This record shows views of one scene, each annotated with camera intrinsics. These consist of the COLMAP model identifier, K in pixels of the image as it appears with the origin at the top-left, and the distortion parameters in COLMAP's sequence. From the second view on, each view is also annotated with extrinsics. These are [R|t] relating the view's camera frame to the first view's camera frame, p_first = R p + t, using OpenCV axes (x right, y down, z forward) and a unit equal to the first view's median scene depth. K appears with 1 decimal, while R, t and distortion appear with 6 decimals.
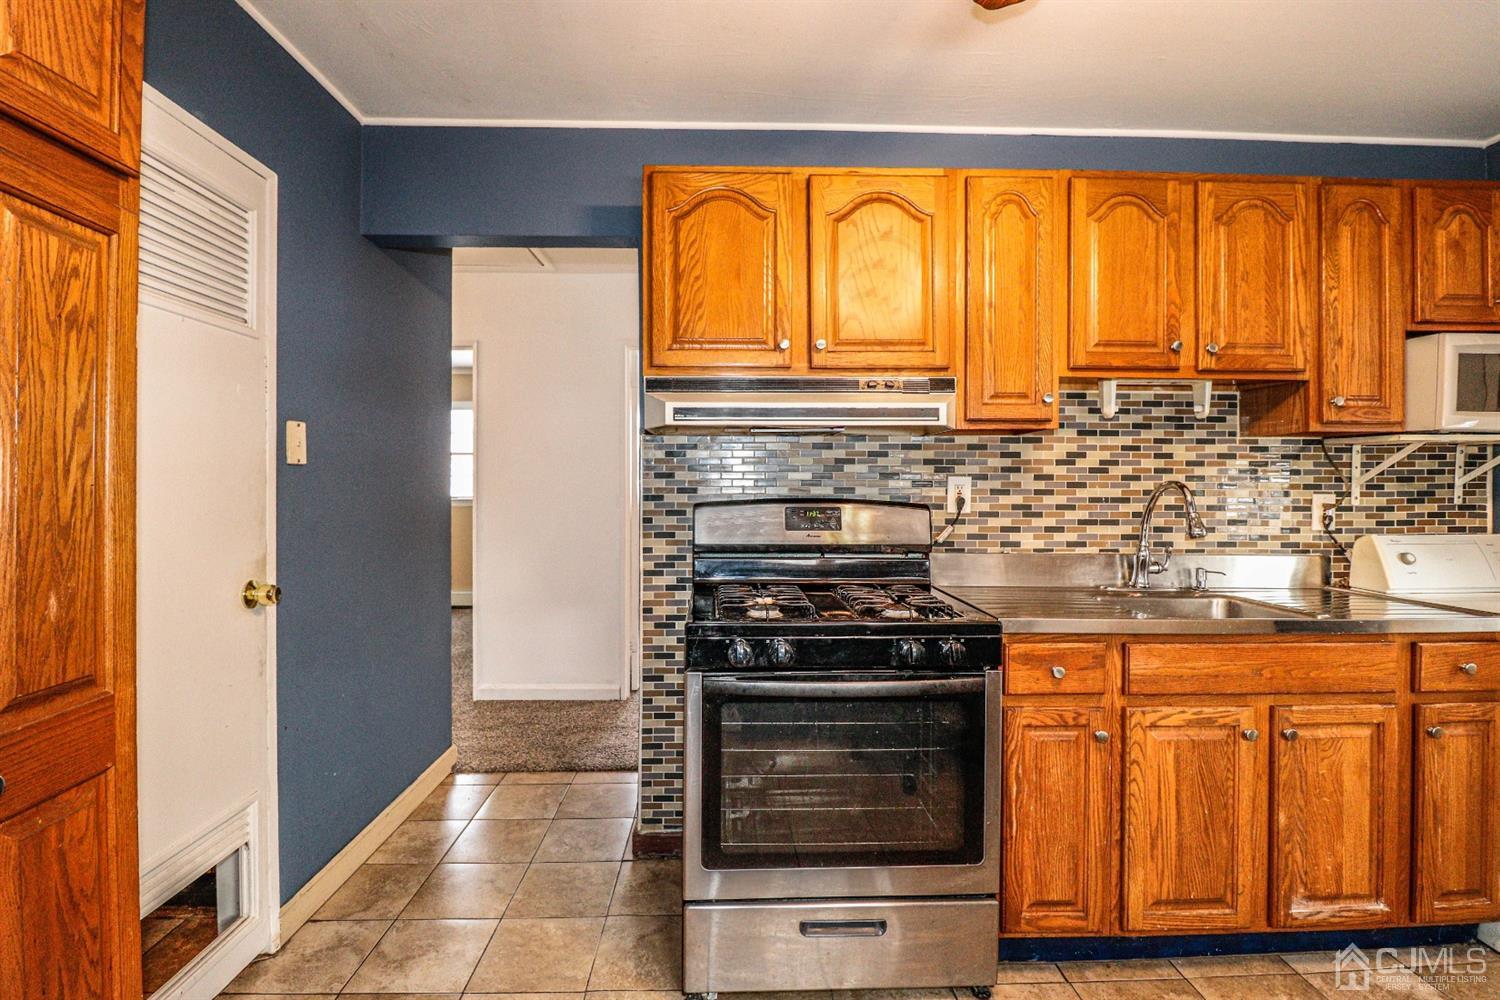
lens RADIAL K [[709.6, 0, 739.2], [0, 709.6, 484.9], [0, 0, 1]] dist [-0.003500, -0.011158]
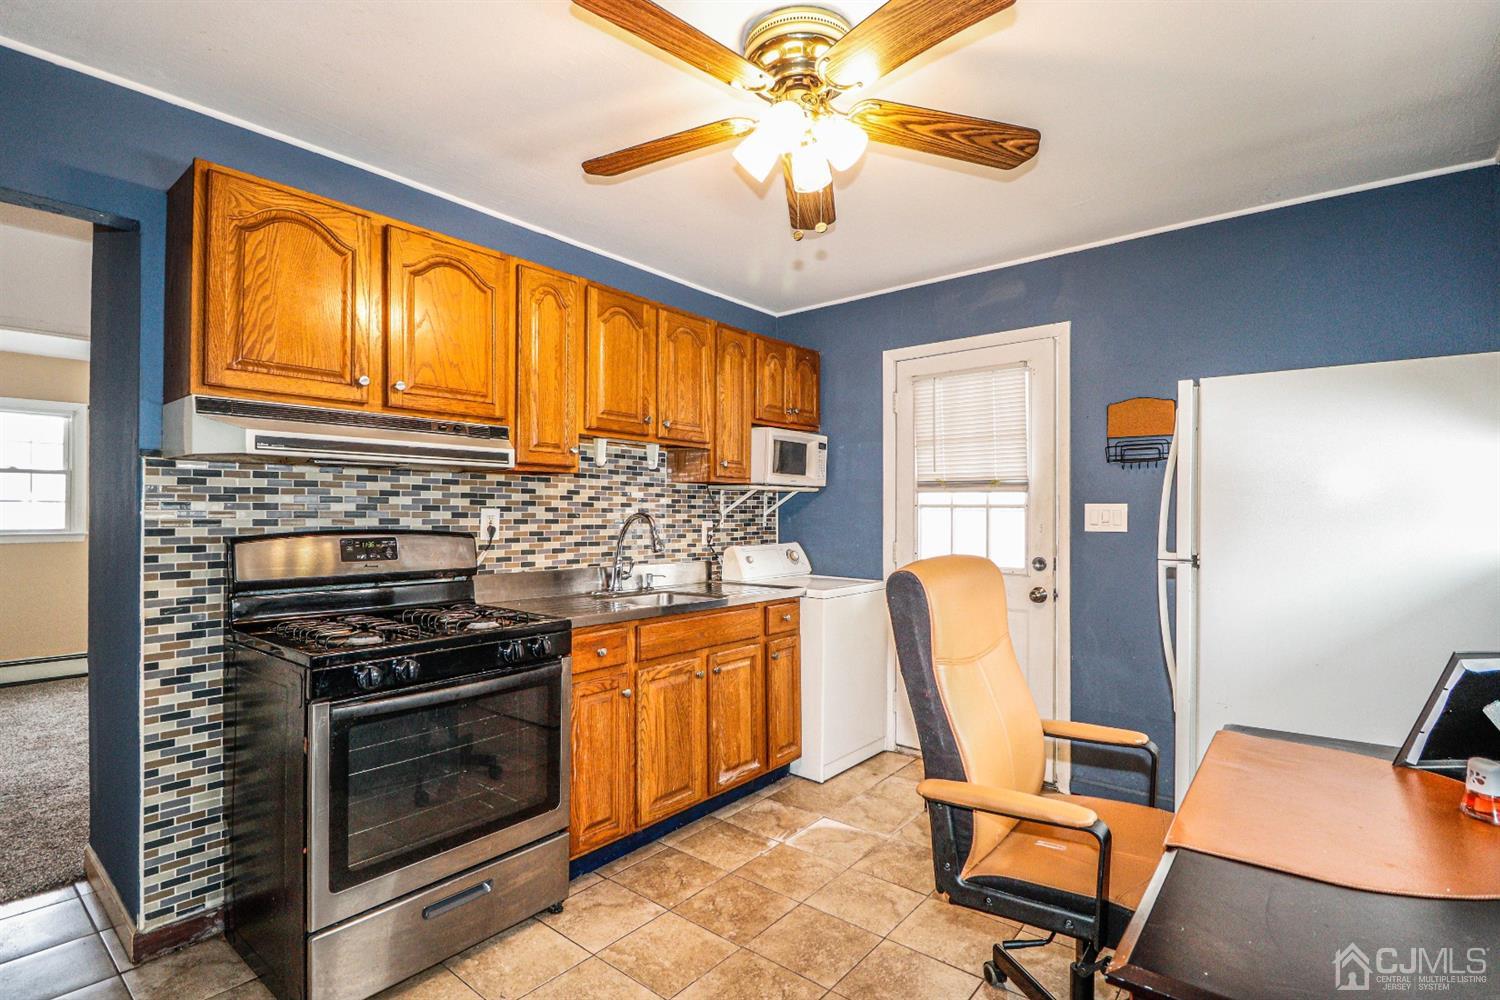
lens RADIAL K [[709.6, 0, 751.1], [0, 709.6, 505.7], [0, 0, 1]] dist [-0.003500, -0.011158]
pose [[0.645802, 0.007953, 0.763464, -0.308526], [-0.000084, 0.999946, -0.010345, -0.004831], [-0.763505, 0.006617, 0.645768, -0.083852]]
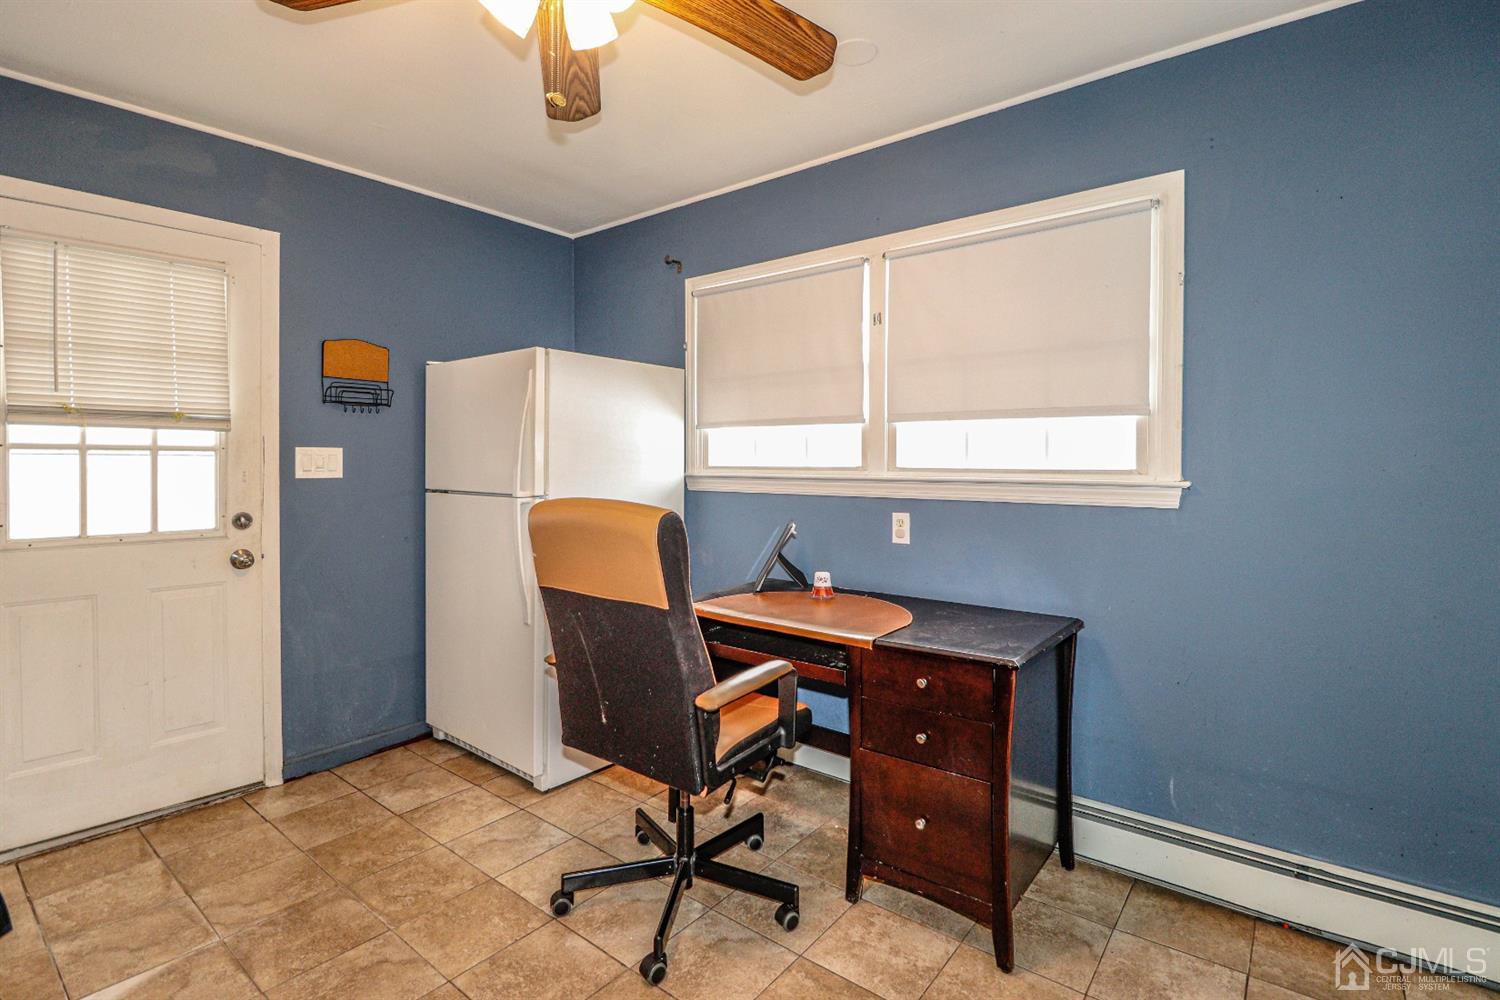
lens RADIAL K [[709.6, 0, 726.2], [0, 709.6, 470.7], [0, 0, 1]] dist [-0.003500, -0.011158]
pose [[-0.757774, -0.010738, 0.652429, -0.193180], [-0.000130, 0.999867, 0.016305, -0.002831], [-0.652518, 0.012271, -0.757674, 0.716530]]
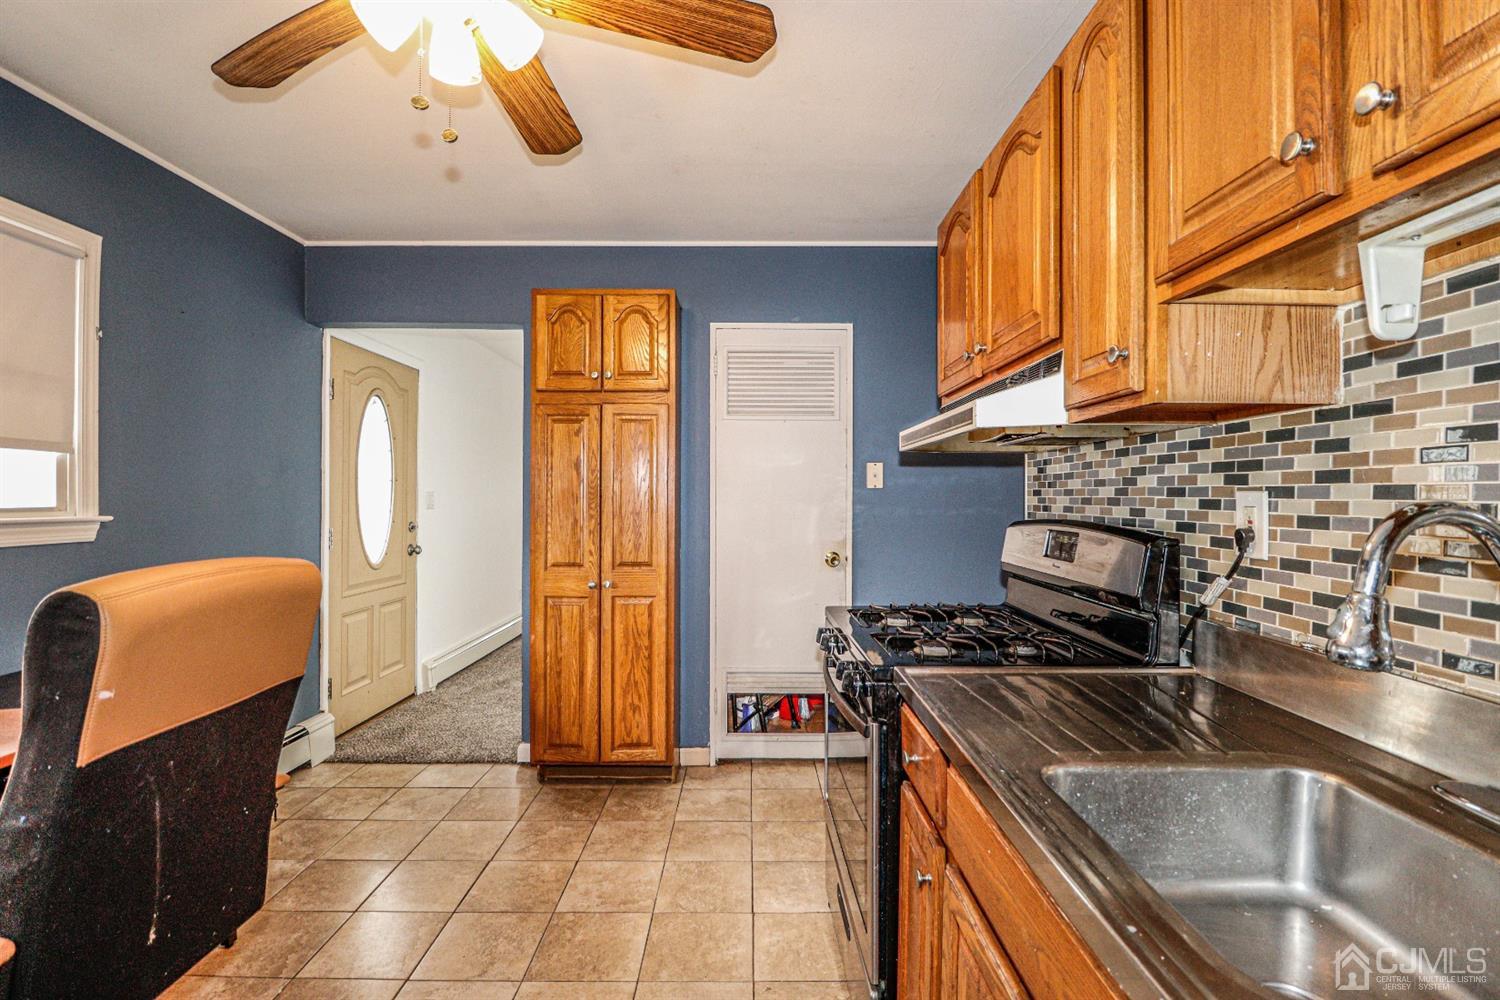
lens RADIAL K [[709.6, 0, 752.7], [0, 709.6, 500.0], [0, 0, 1]] dist [-0.003500, -0.011158]
pose [[-0.025361, 0.003669, -0.999672, 0.883105], [-0.004554, 0.999982, 0.003786, -0.005779], [0.999668, 0.004649, -0.025343, 0.634274]]
